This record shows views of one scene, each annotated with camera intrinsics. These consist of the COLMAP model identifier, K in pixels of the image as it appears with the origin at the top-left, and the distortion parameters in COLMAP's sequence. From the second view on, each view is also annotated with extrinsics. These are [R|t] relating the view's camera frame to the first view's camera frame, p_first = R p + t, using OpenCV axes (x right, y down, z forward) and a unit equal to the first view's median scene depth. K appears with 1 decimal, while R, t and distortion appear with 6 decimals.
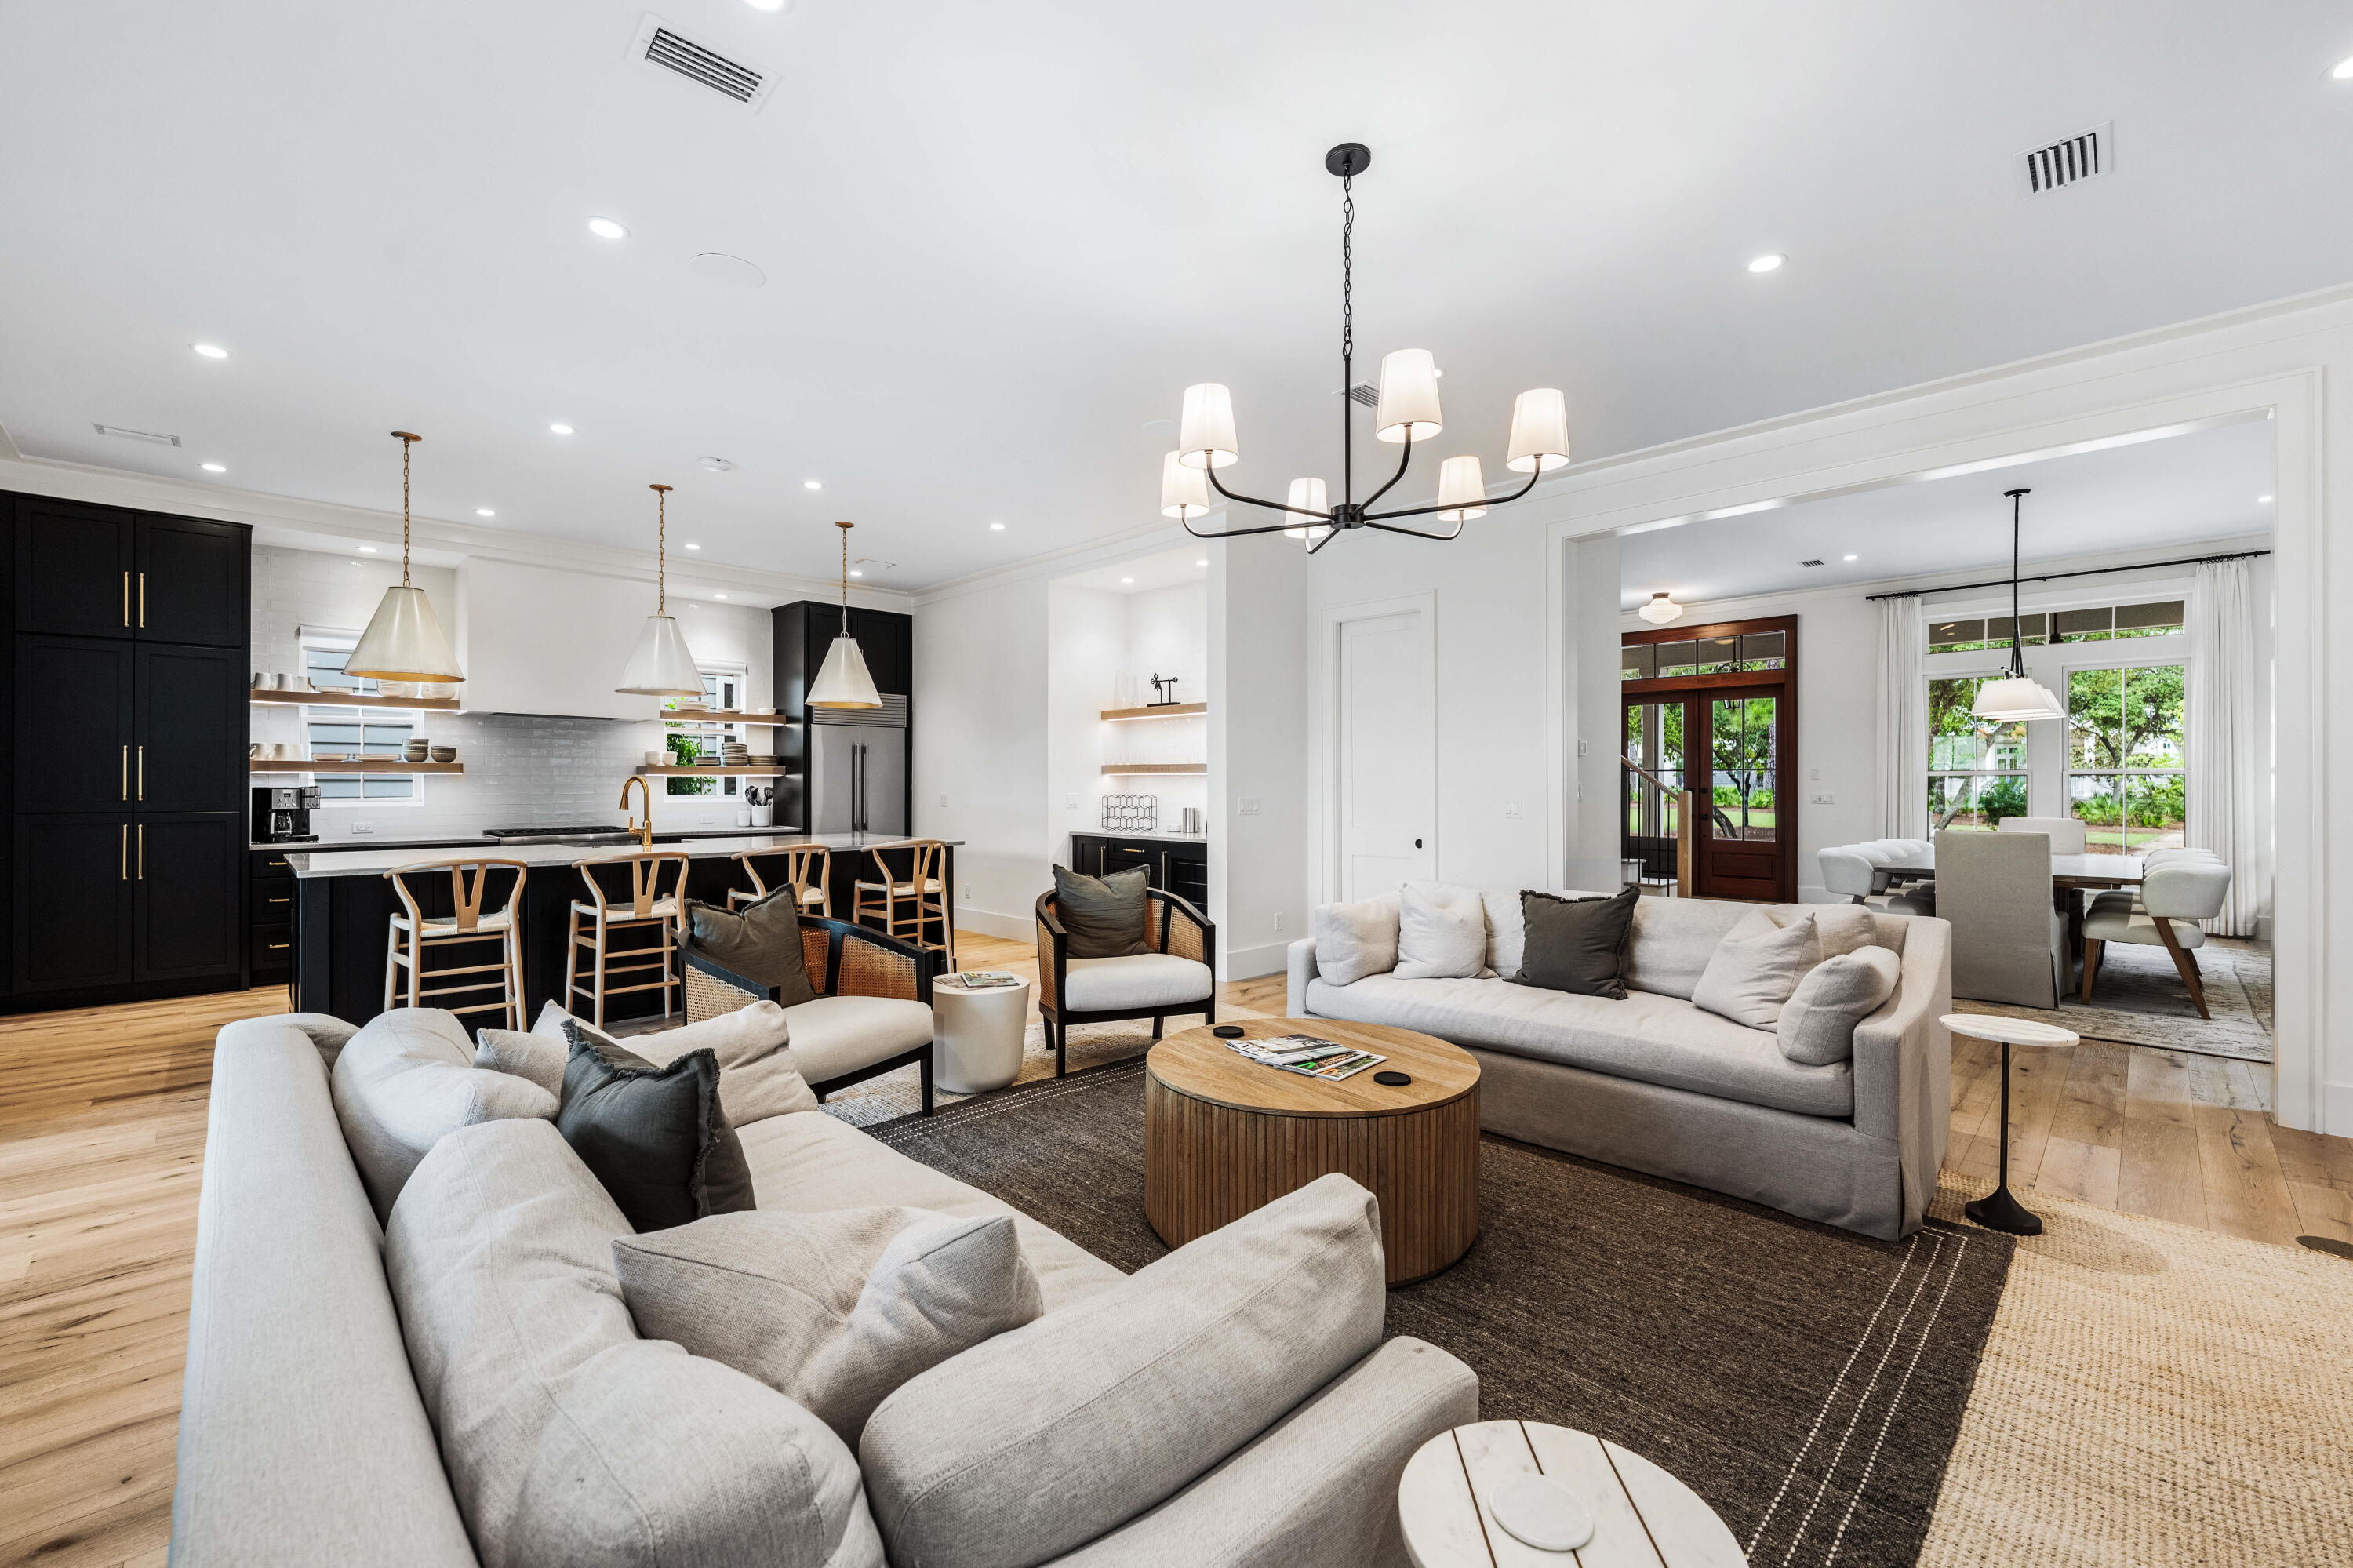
lens RADIAL K [[961.4, 0, 1176.5], [0, 961.4, 784.0], [0, 0, 1]] dist [0.000461, -0.000104]
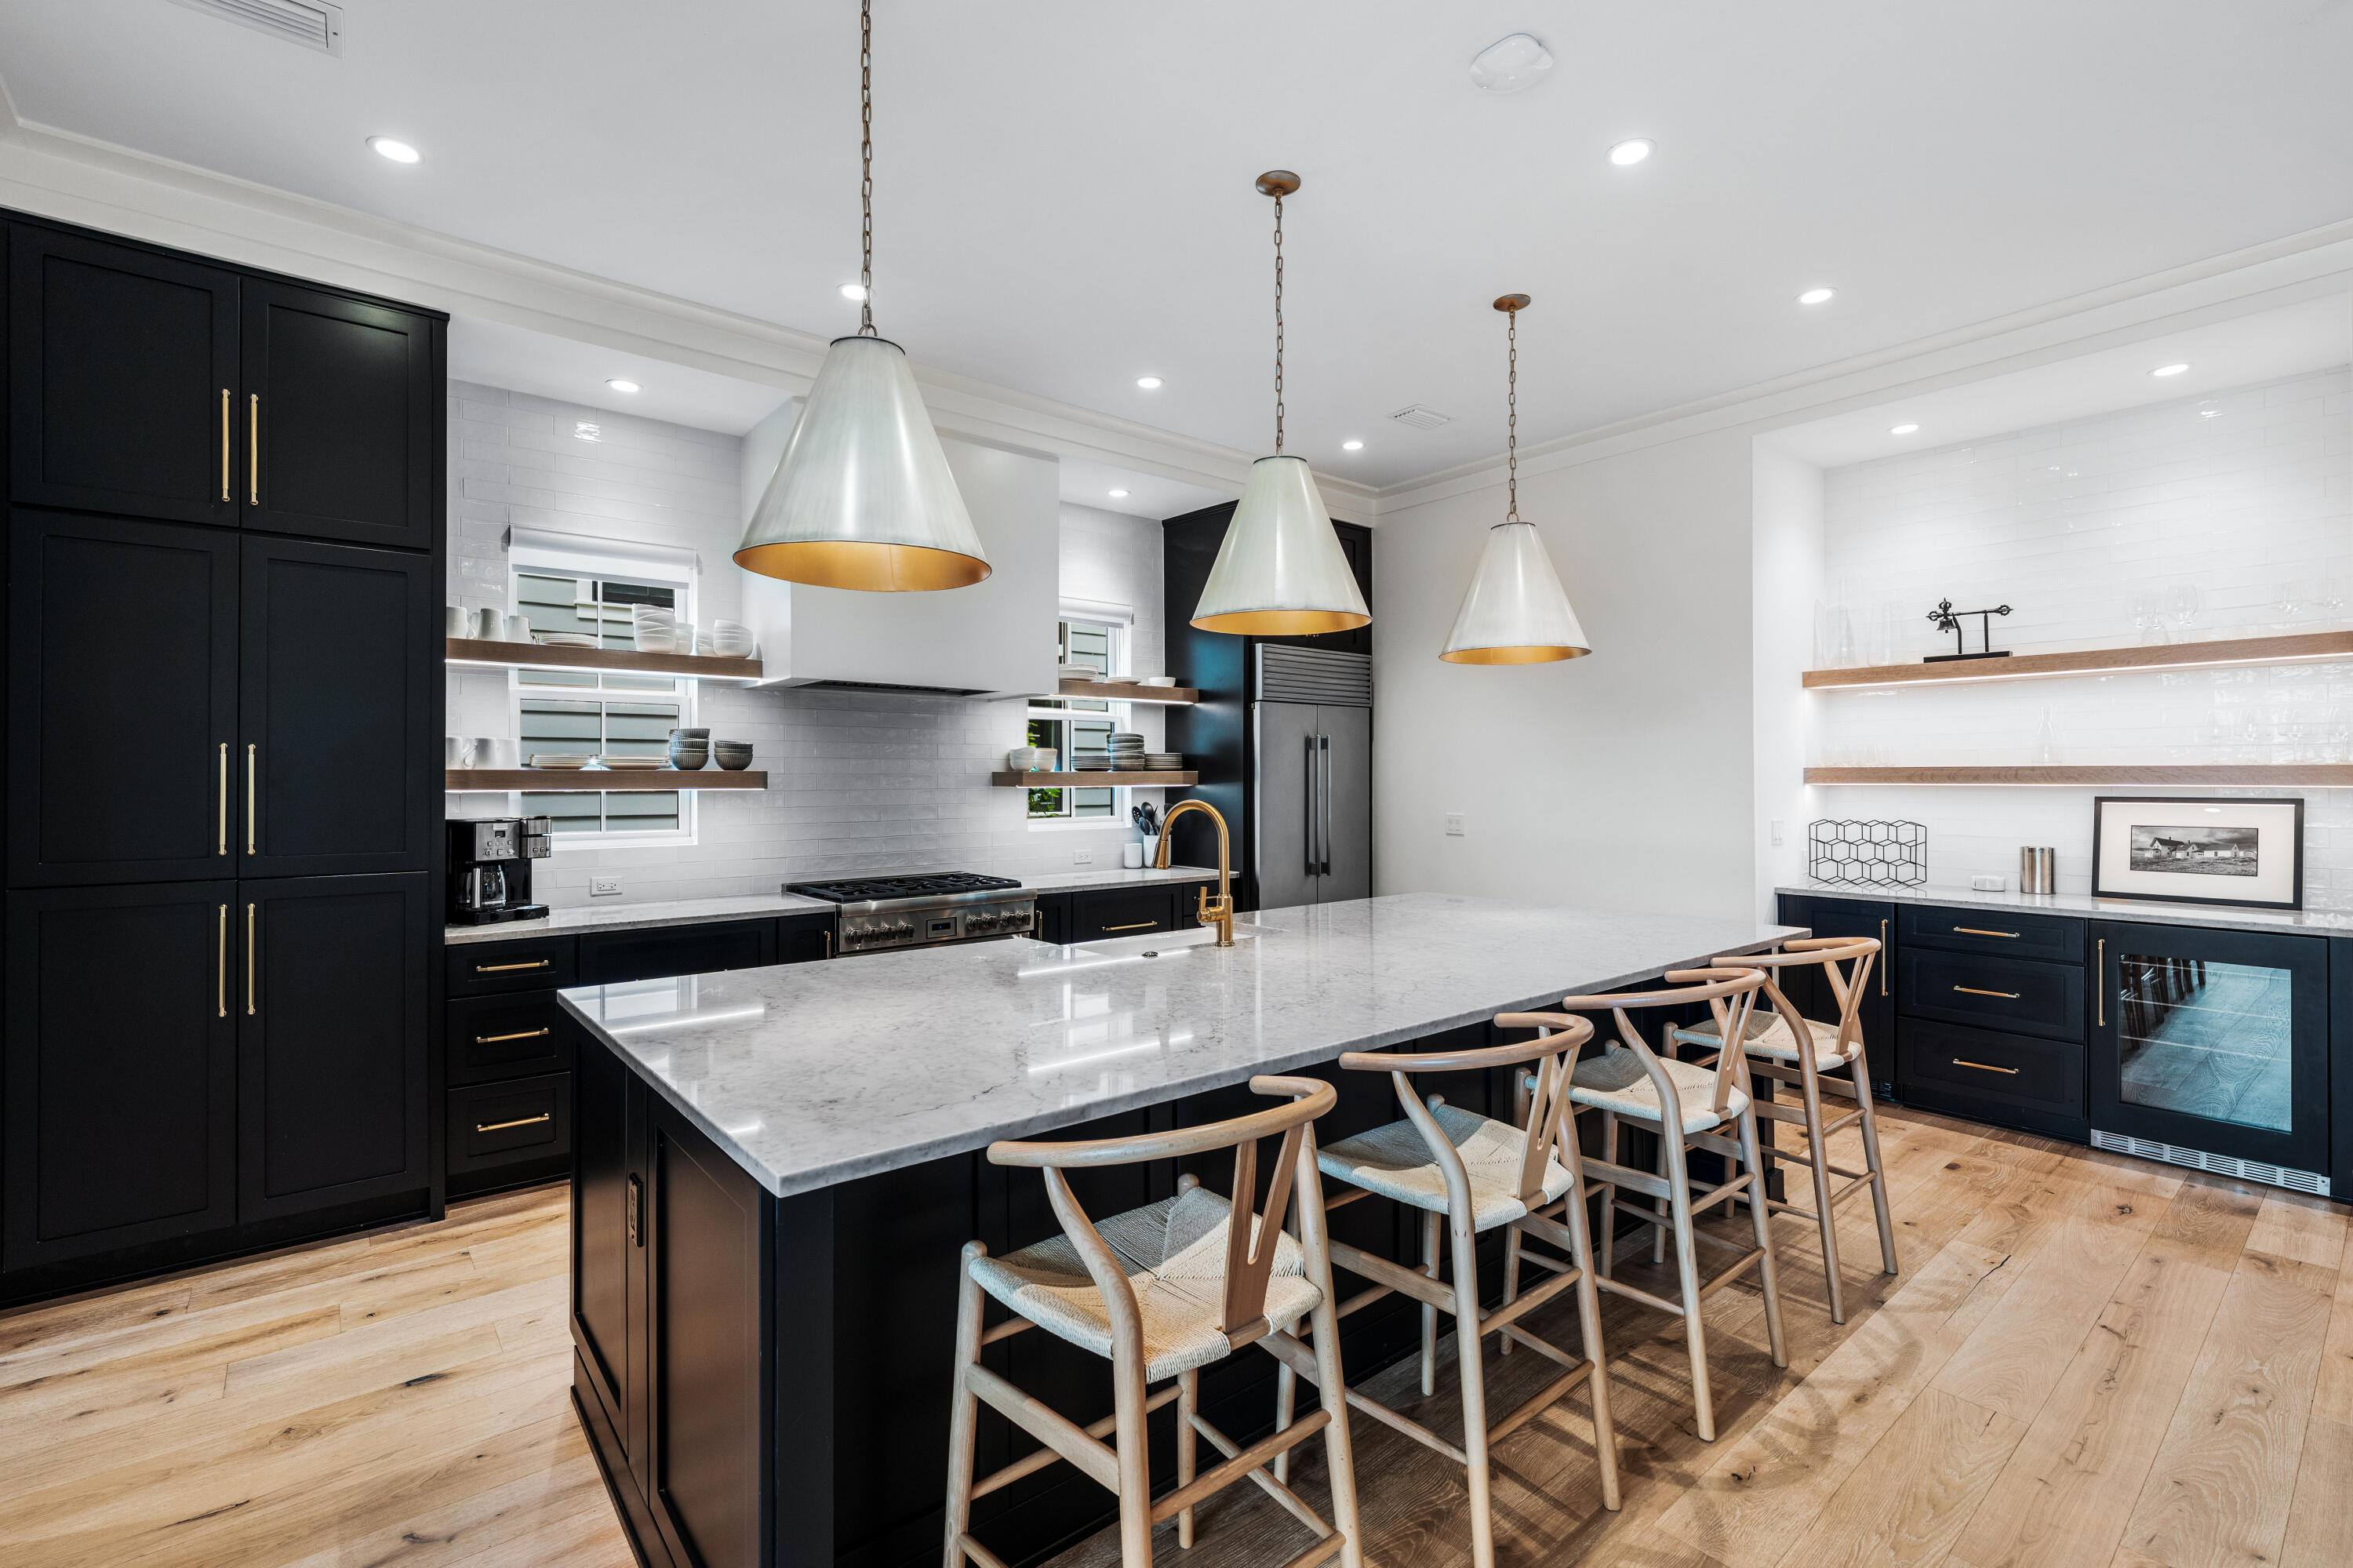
lens RADIAL K [[1042.4, 0, 1175.1], [0, 1042.4, 776.3], [0, 0, 1]] dist [-0.000004, 0.000617]
pose [[0.996043, -0.003216, -0.088809, -0.448604], [0.002954, 0.999991, -0.003076, -0.015993], [0.088818, 0.002801, 0.996044, 0.409398]]
